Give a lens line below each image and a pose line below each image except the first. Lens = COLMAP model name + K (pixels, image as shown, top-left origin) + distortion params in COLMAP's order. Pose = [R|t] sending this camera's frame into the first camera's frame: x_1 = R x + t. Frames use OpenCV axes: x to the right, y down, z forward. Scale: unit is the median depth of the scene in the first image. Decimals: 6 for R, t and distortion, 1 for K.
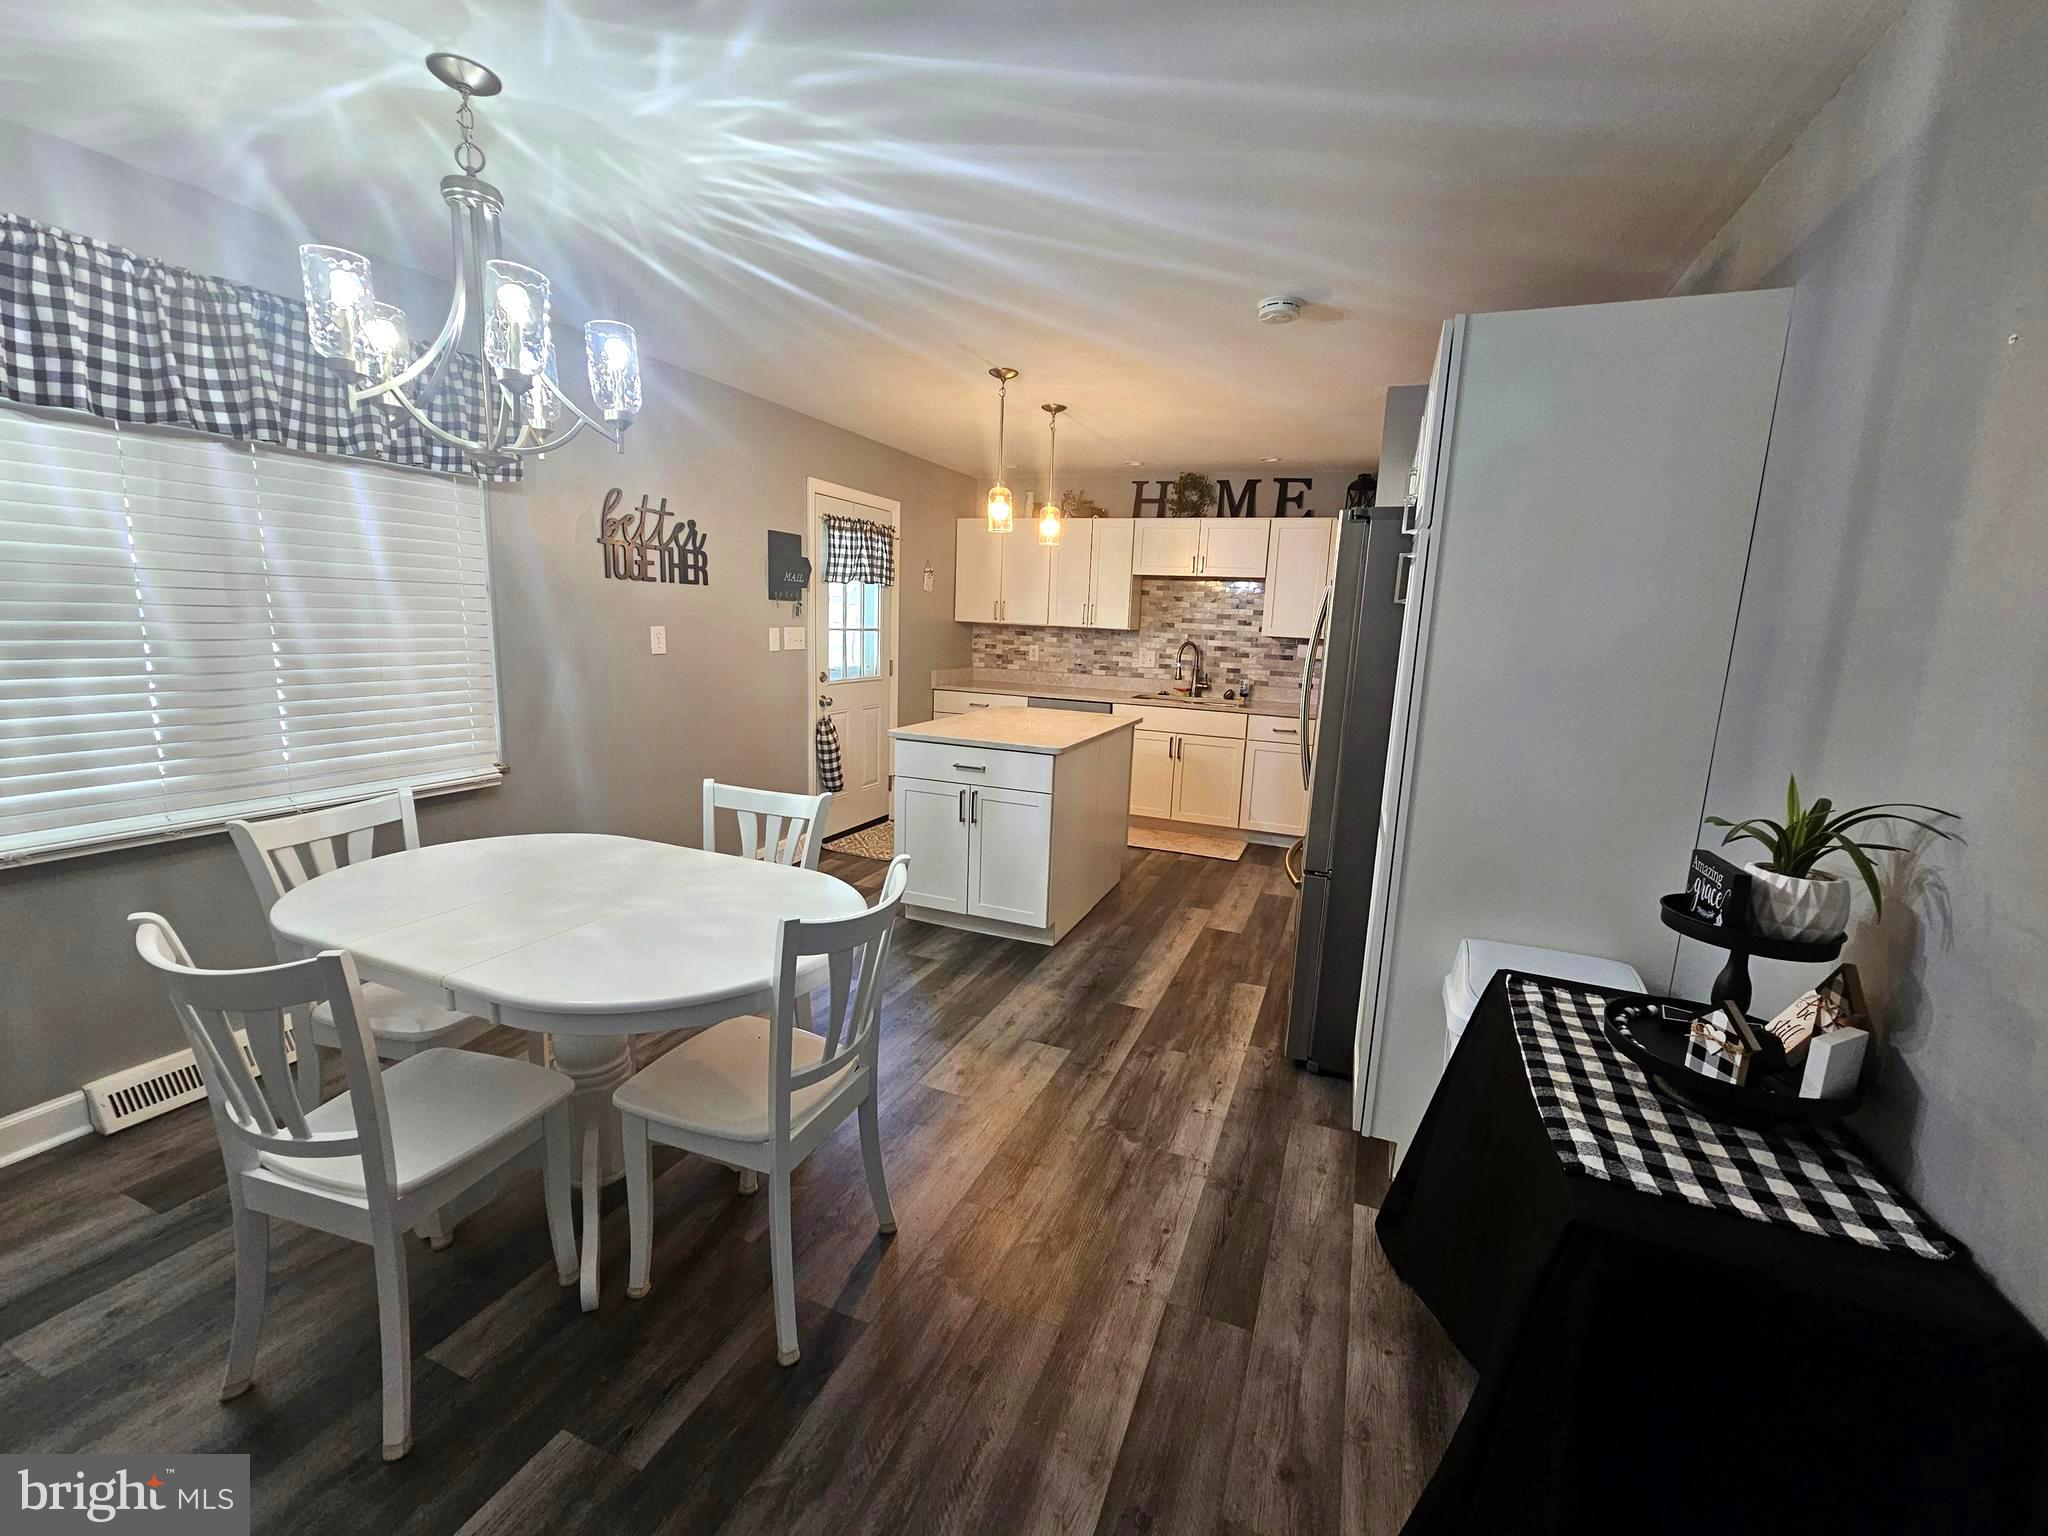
lens RADIAL K [[840.7, 0, 1034.1], [0, 840.7, 762.5], [0, 0, 1]] dist [-0.003756, 0.000979]
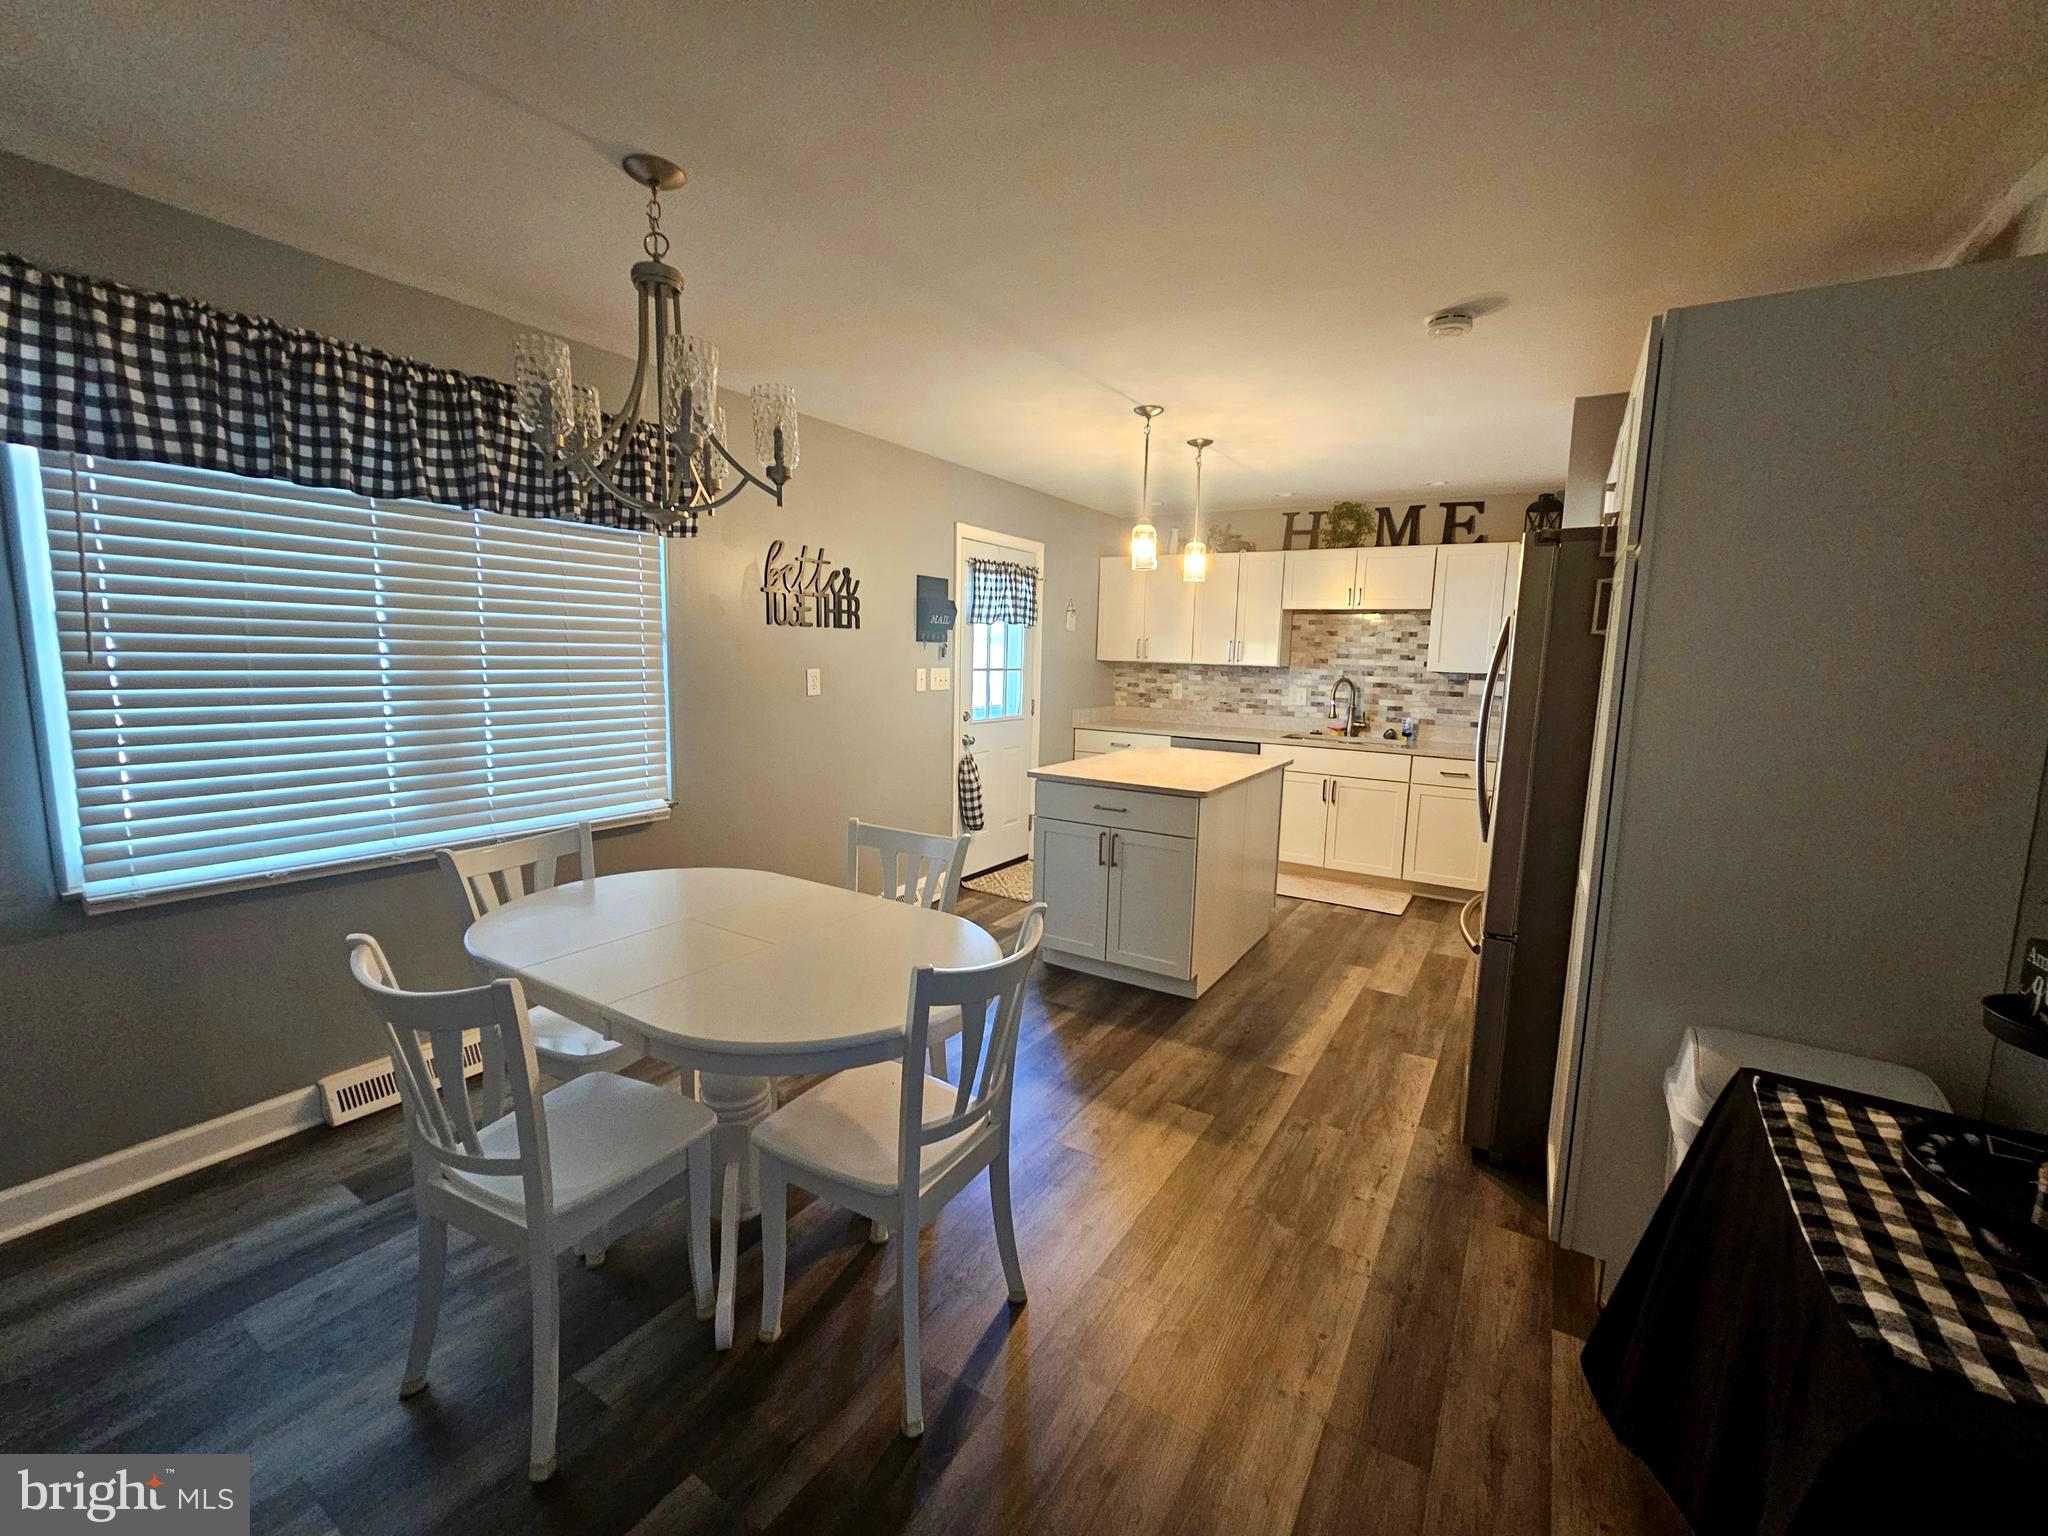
lens RADIAL K [[840.7, 0, 1028.1], [0, 840.7, 762.0], [0, 0, 1]] dist [-0.003756, 0.000979]
pose [[0.984656, 0.007410, -0.174347, -0.000694], [-0.015250, 0.998930, -0.043670, -0.004869], [0.173836, 0.045659, 0.983715, 0.022375]]
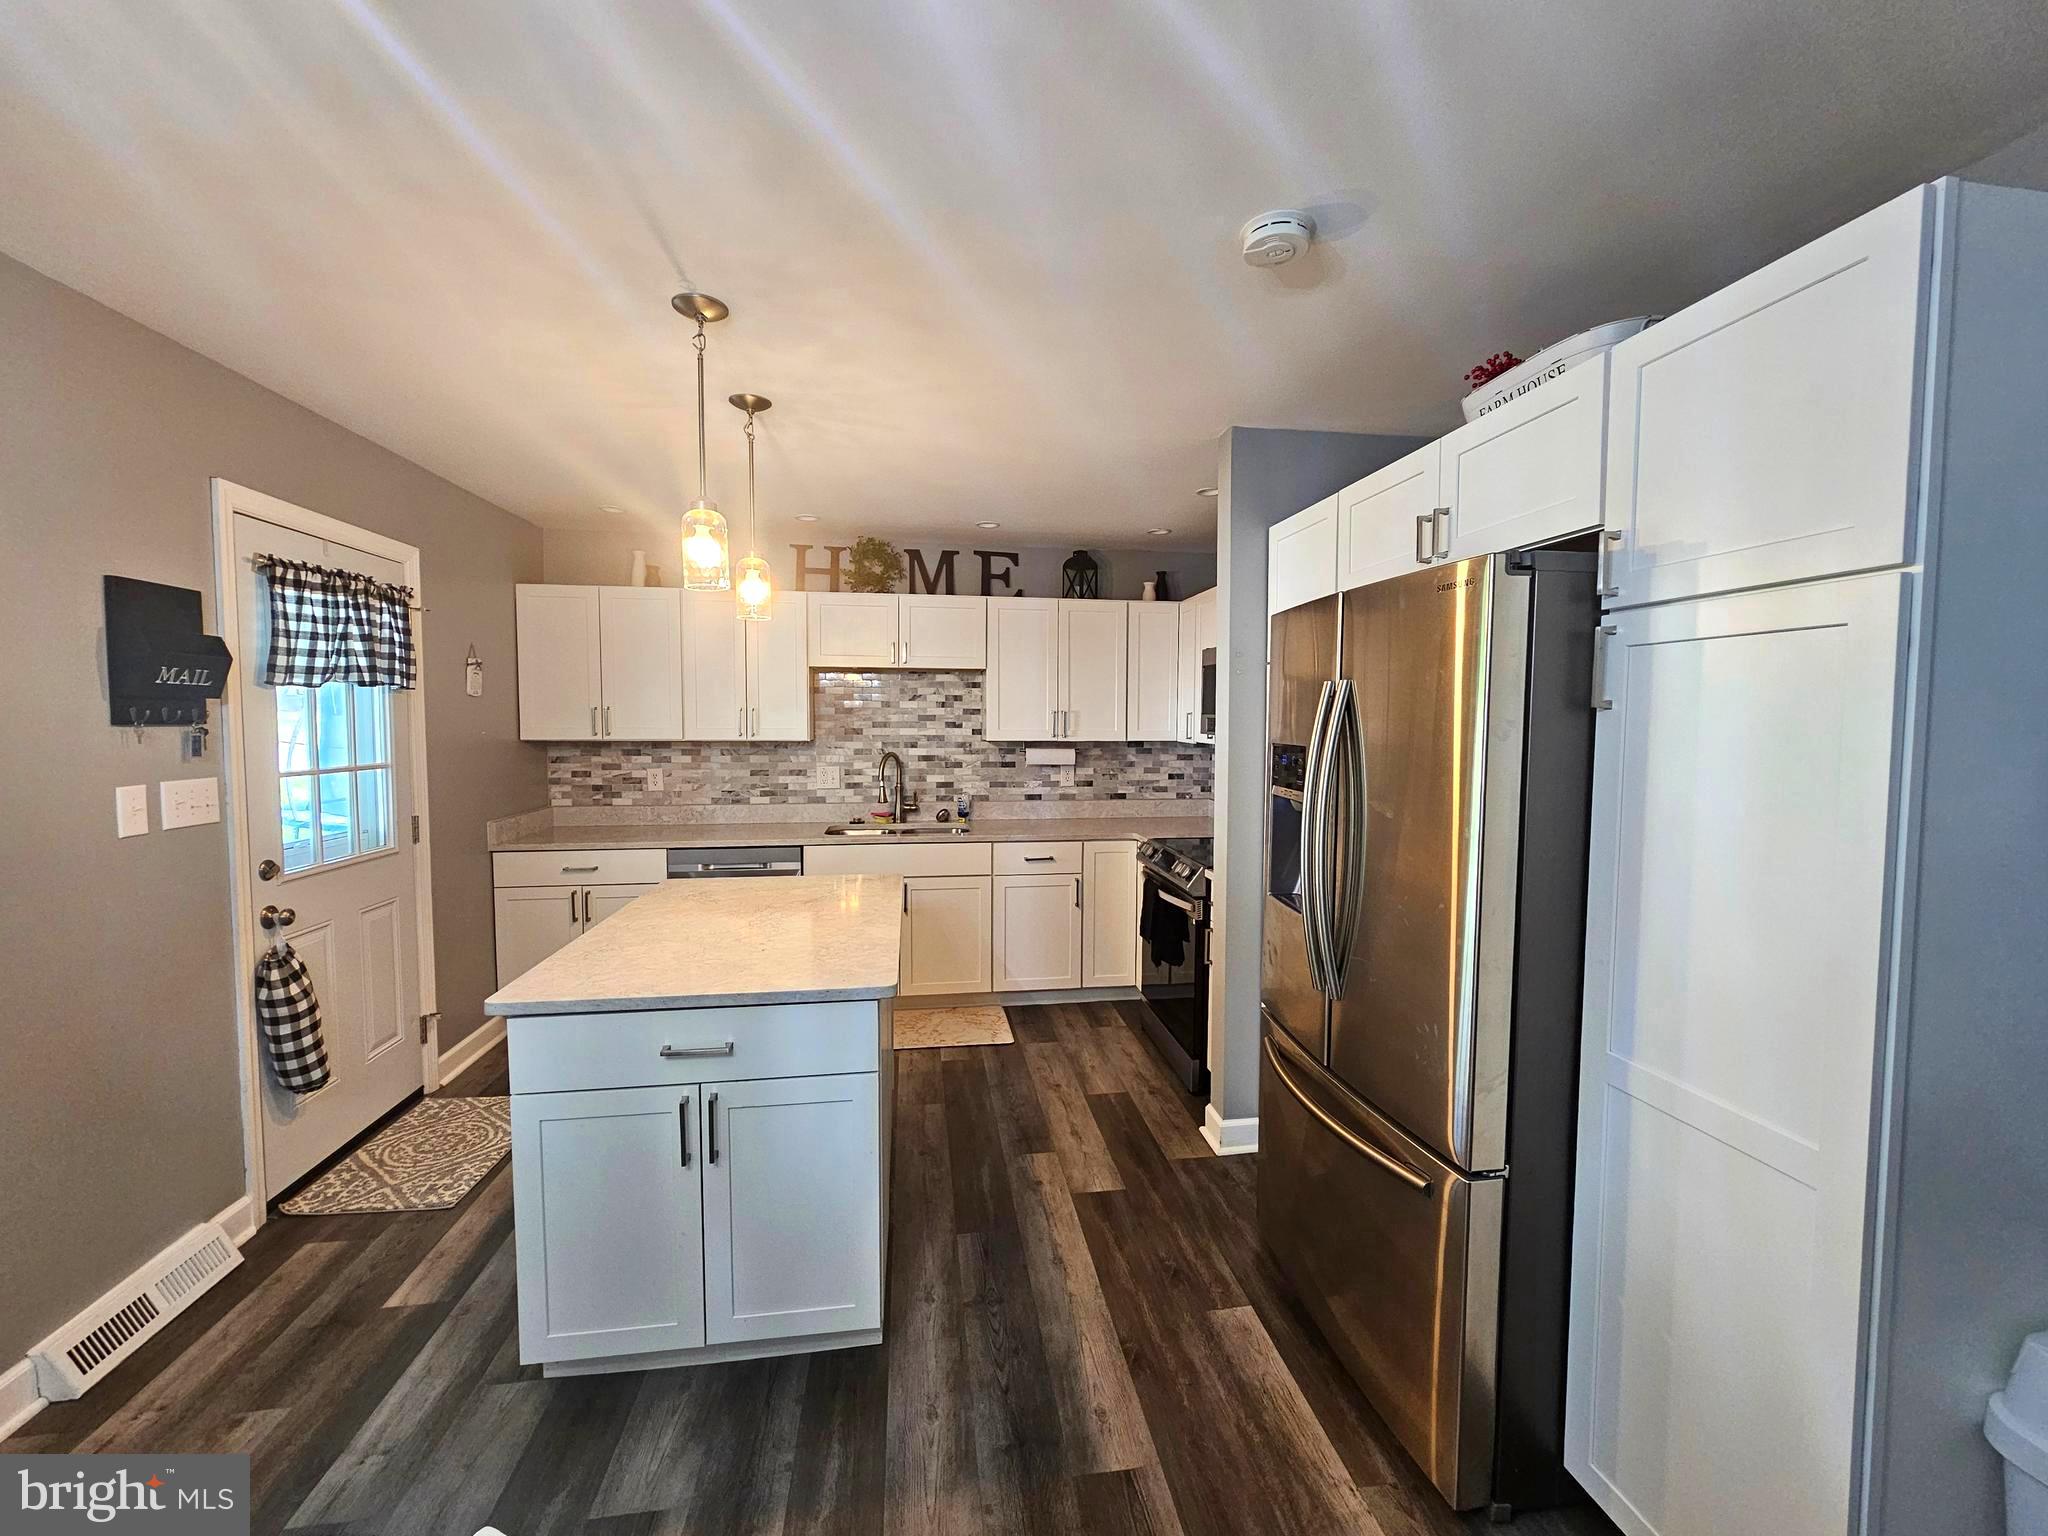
lens RADIAL K [[840.7, 0, 1035.2], [0, 840.7, 762.2], [0, 0, 1]] dist [-0.003756, 0.000979]
pose [[0.860648, -0.064446, 0.505105, -0.142402], [0.118083, 0.990178, -0.074865, -0.099608], [-0.495319, 0.124077, 0.859805, 0.448379]]
